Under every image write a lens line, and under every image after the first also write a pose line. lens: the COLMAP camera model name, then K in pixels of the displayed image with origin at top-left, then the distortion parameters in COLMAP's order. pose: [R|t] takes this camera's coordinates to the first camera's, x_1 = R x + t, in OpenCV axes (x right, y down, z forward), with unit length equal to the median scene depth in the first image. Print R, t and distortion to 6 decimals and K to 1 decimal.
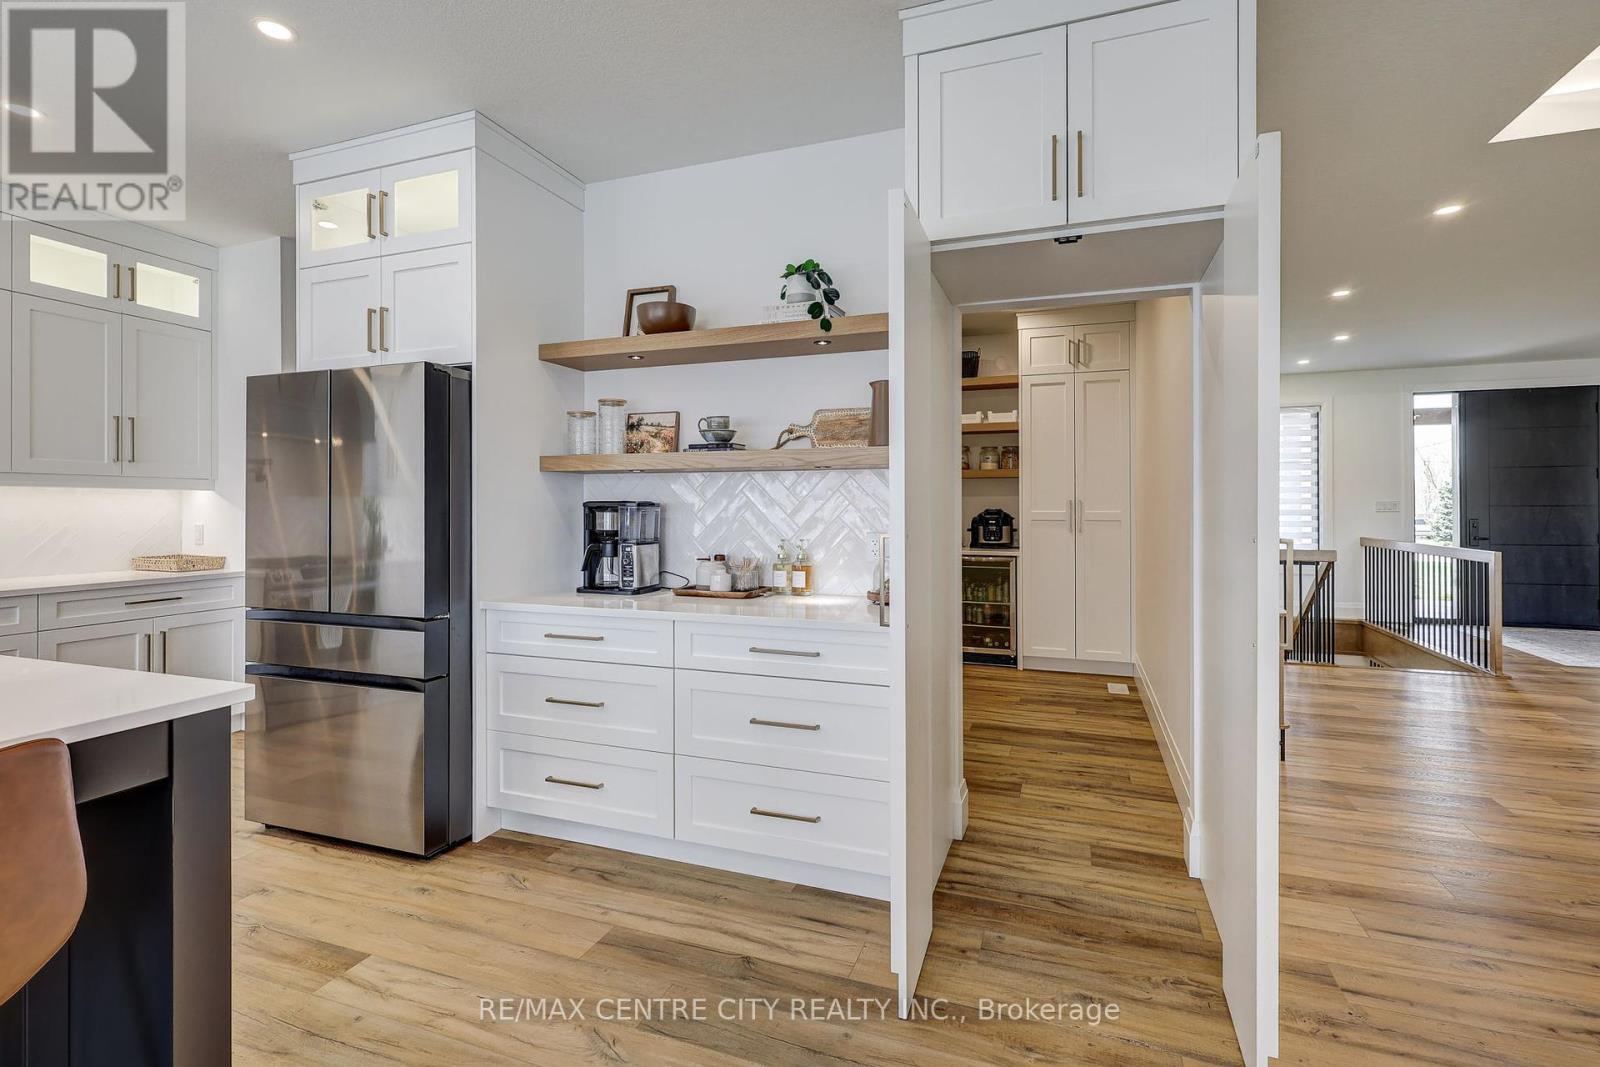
lens RADIAL K [[748.1, 0, 793.9], [0, 748.1, 501.9], [0, 0, 1]] dist [-0.000165, 0.001807]
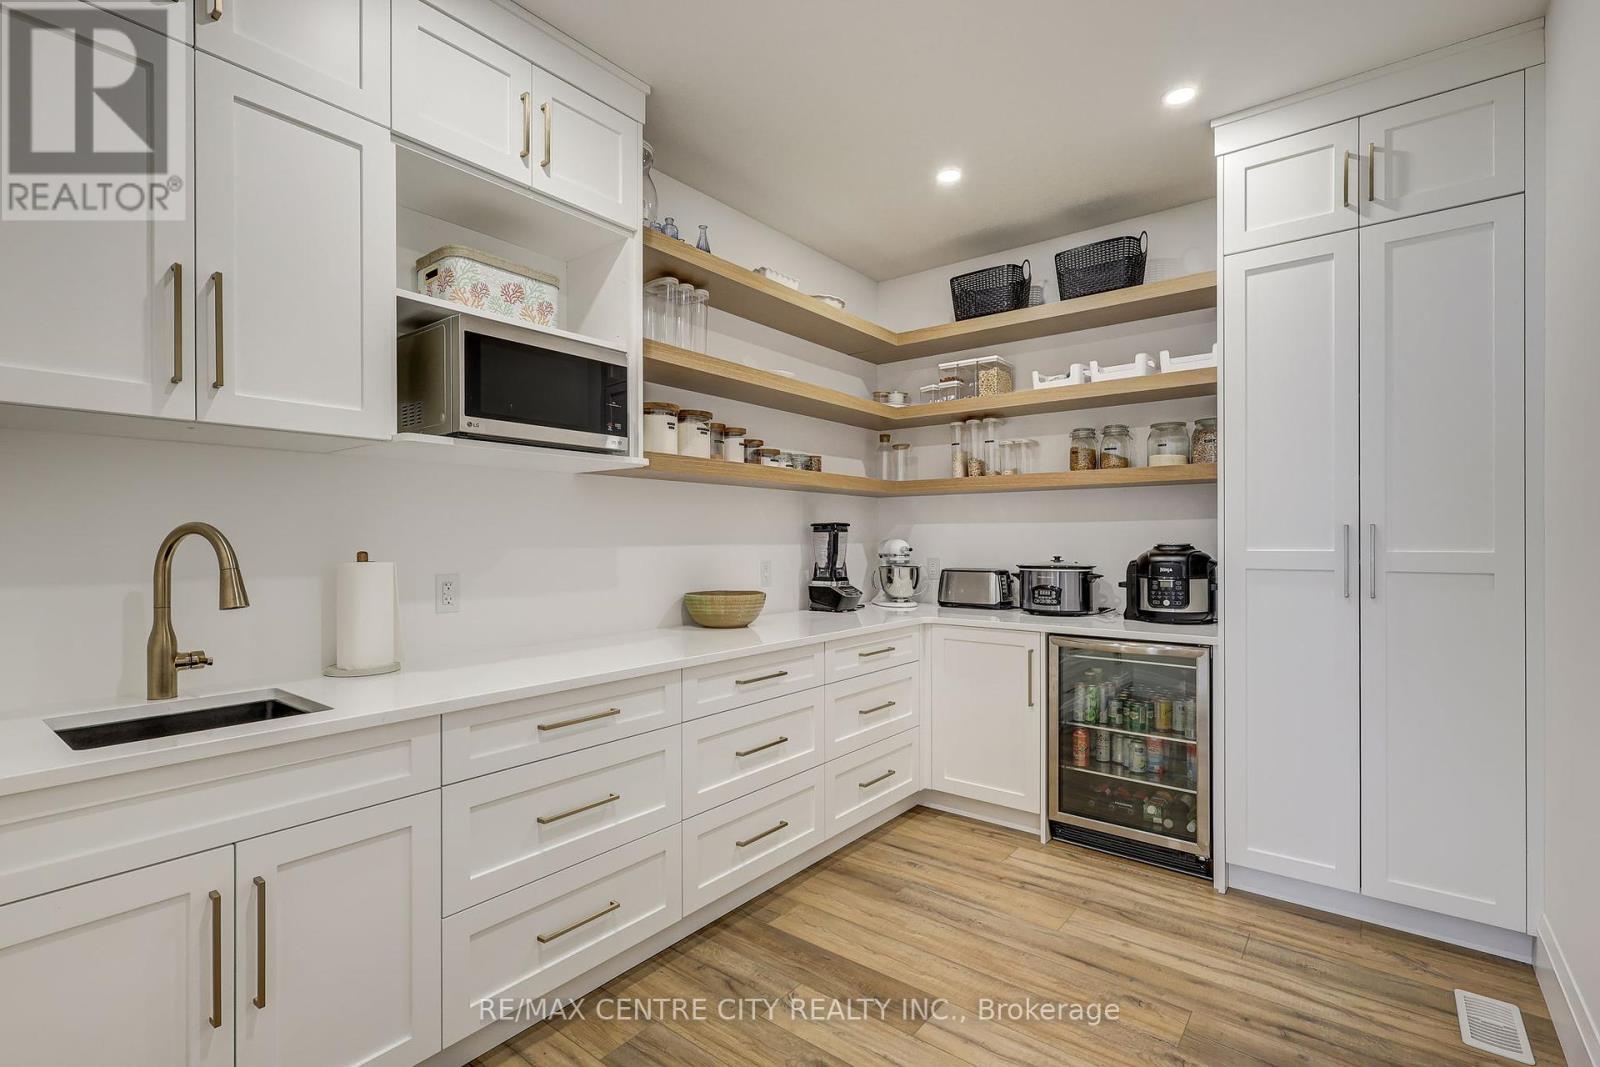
lens RADIAL K [[748.1, 0, 800.3], [0, 748.1, 534.2], [0, 0, 1]] dist [-0.000165, 0.001807]
pose [[0.959383, -0.002740, -0.282093, 0.173581], [0.009717, 0.999680, 0.023337, -0.012178], [0.281939, -0.025130, 0.959103, 0.455648]]
